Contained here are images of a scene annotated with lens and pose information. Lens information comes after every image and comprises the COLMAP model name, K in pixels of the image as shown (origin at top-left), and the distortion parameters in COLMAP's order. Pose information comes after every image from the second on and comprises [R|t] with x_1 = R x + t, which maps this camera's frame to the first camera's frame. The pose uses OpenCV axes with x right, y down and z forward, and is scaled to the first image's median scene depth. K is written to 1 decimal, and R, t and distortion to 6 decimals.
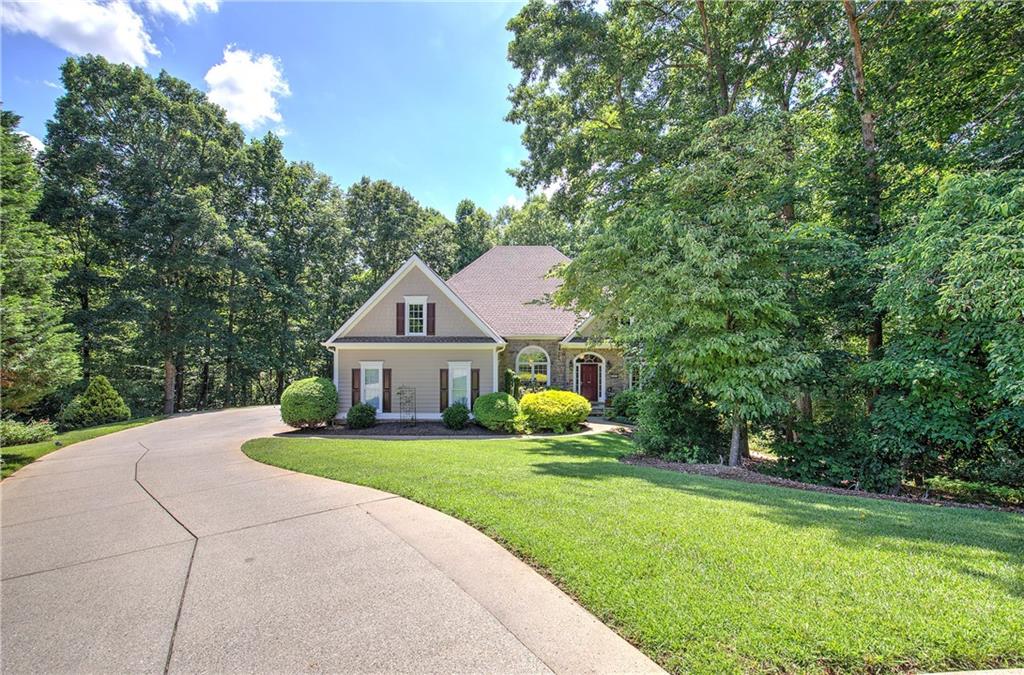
lens RADIAL K [[442.6, 0, 523.1], [0, 442.6, 336.3], [0, 0, 1]] dist [0.000503, -0.000794]
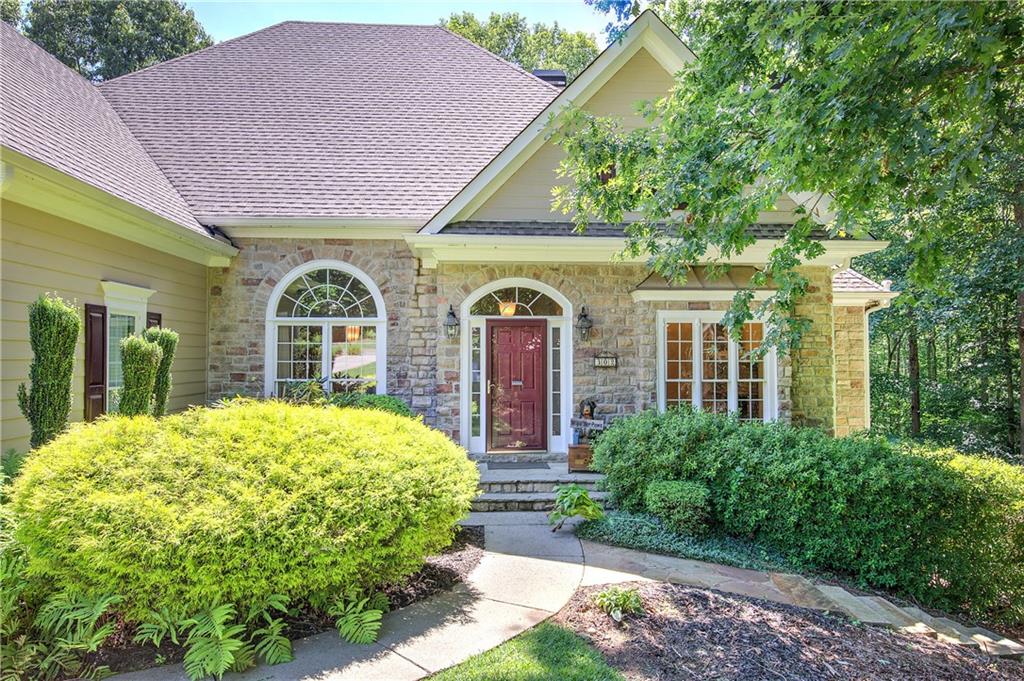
lens RADIAL K [[698.9, 0, 512.0], [0, 698.9, 340.5], [0, 0, 1]] dist [0.006705, 0.000737]
pose [[0.998552, 0.000129, 0.053791, 0.121895], [0.000119, 0.999989, -0.004608, 0.077766], [-0.053791, 0.004607, 0.998542, 0.550411]]
